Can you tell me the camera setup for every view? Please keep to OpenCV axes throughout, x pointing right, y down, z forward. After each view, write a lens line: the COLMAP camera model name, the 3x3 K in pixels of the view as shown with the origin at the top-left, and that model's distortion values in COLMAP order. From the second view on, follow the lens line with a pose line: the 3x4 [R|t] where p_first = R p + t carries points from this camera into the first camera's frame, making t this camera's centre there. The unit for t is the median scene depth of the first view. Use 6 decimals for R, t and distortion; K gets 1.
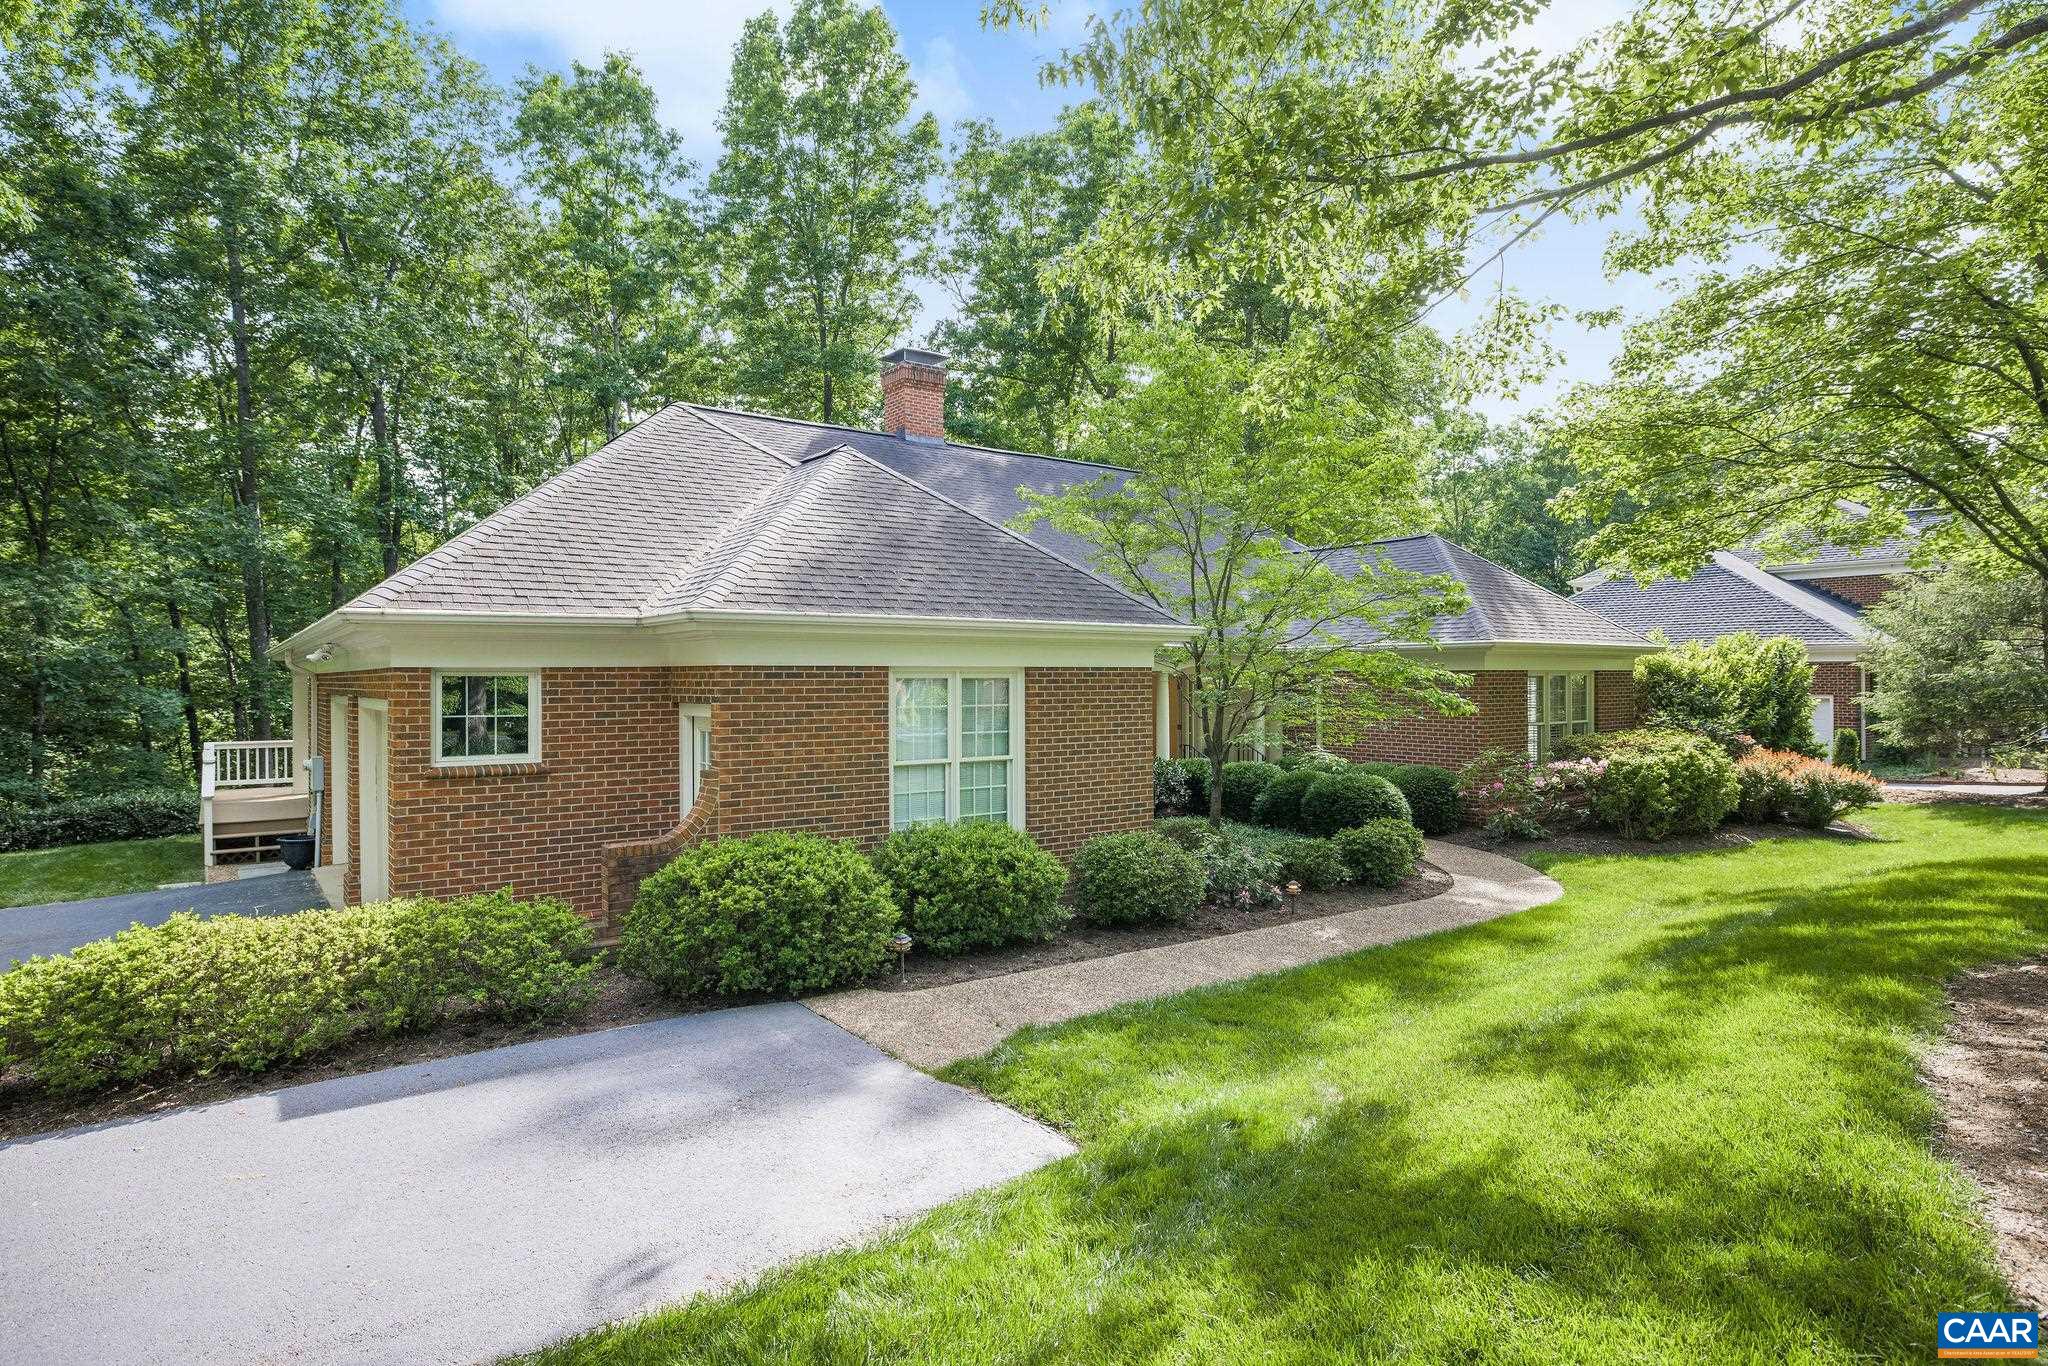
lens RADIAL K [[1123.9, 0, 1020.9], [0, 1123.9, 691.7], [0, 0, 1]] dist [-0.021052, 0.000651]
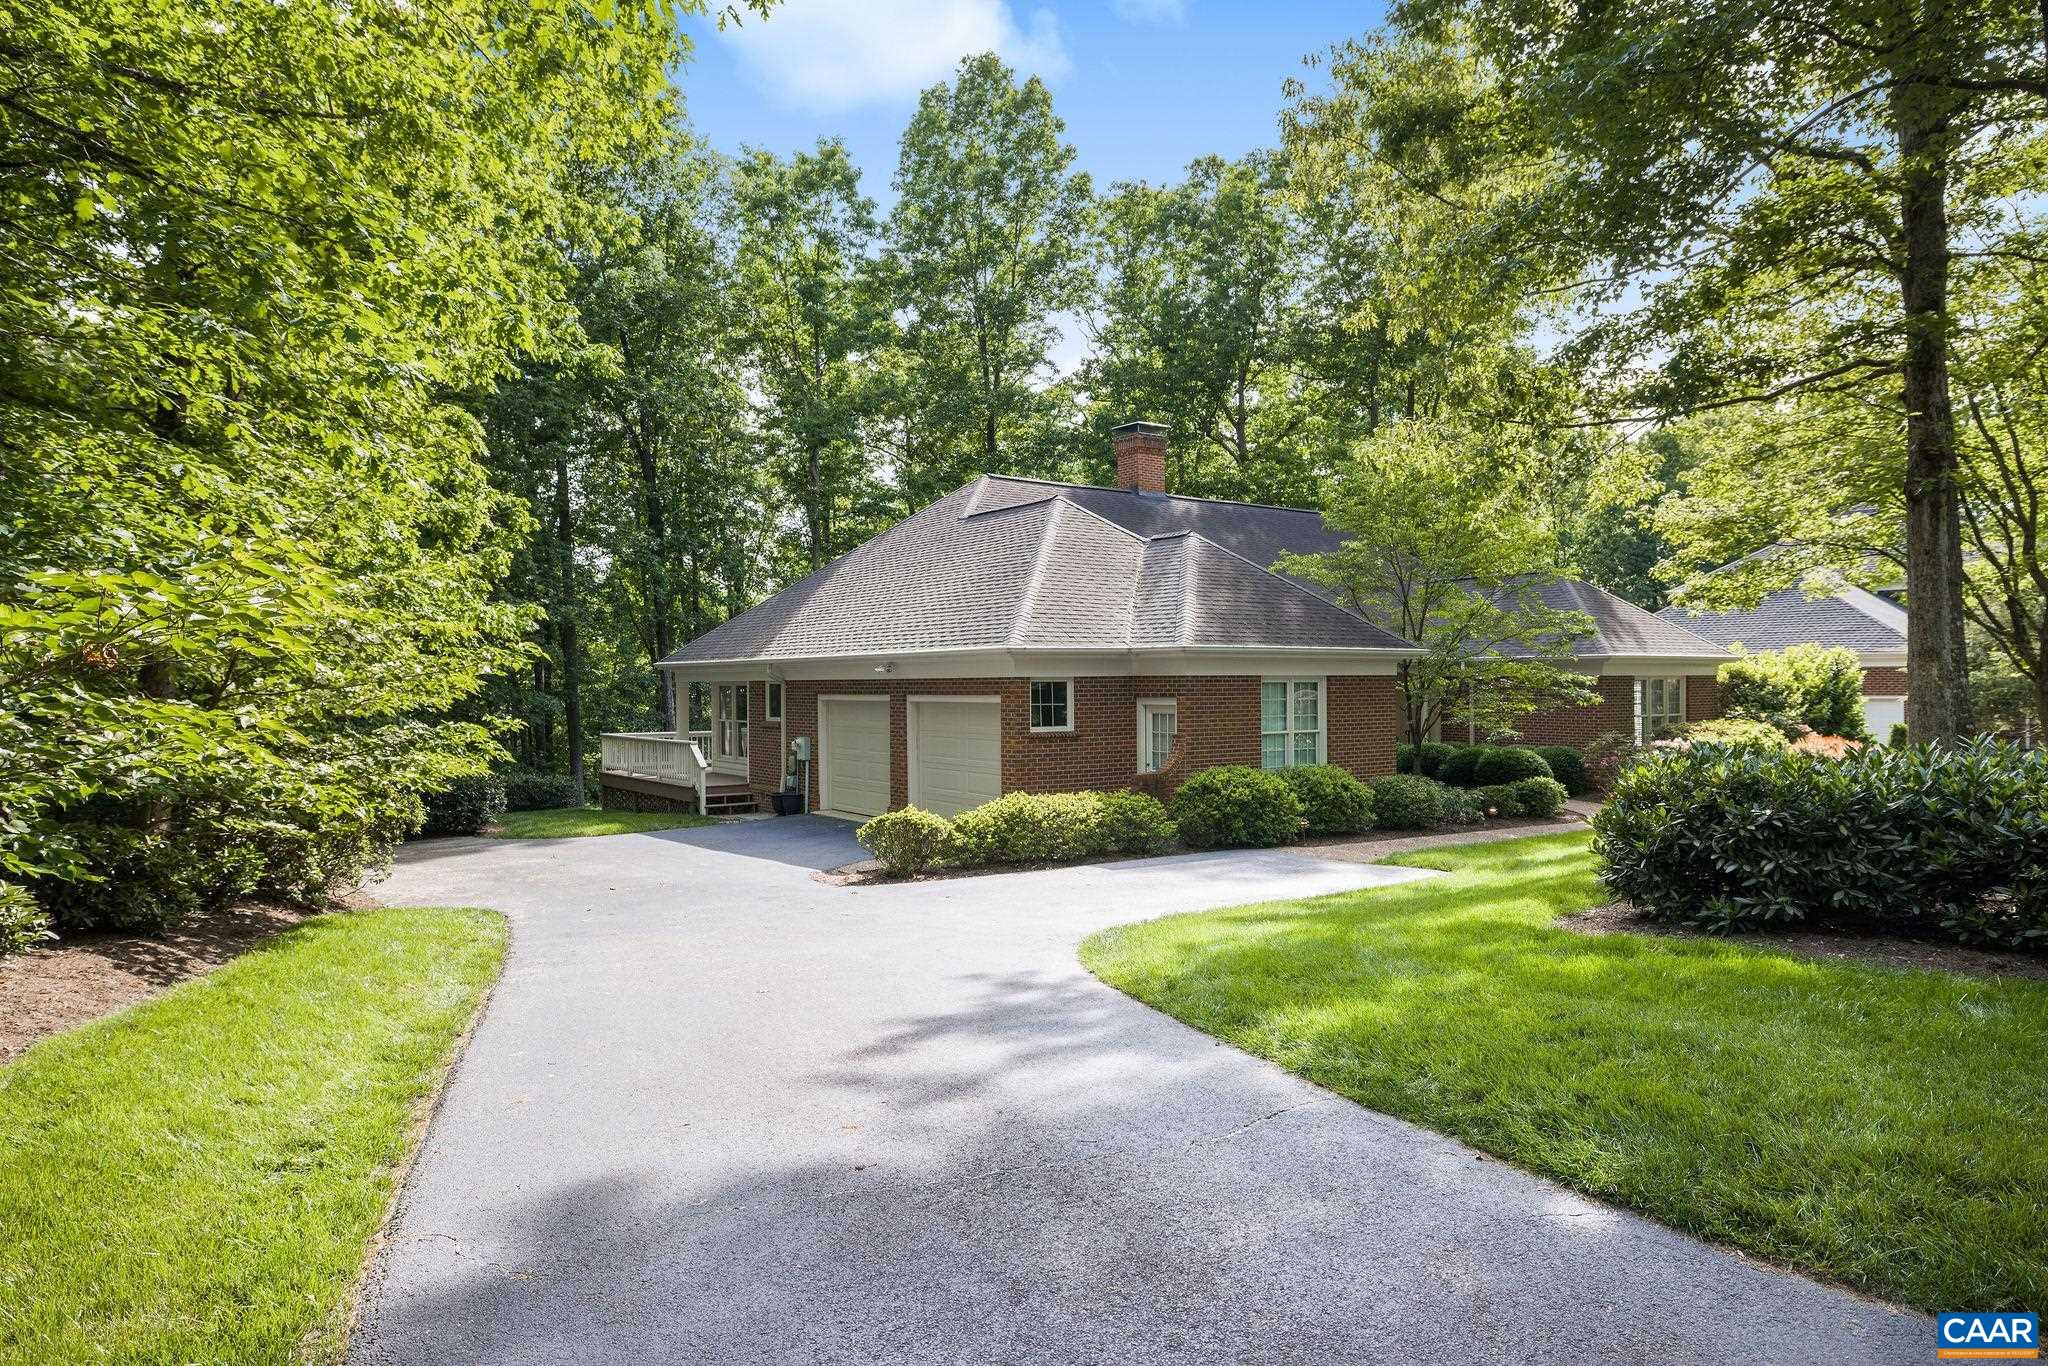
lens RADIAL K [[1292.2, 0, 1024.8], [0, 1292.2, 670.9], [0, 0, 1]] dist [0.002842, 0.000095]
pose [[0.999942, -0.002017, -0.010620, -0.246247], [0.001799, 0.999788, -0.020520, 0.005376], [0.010660, 0.020500, 0.999733, -0.524996]]
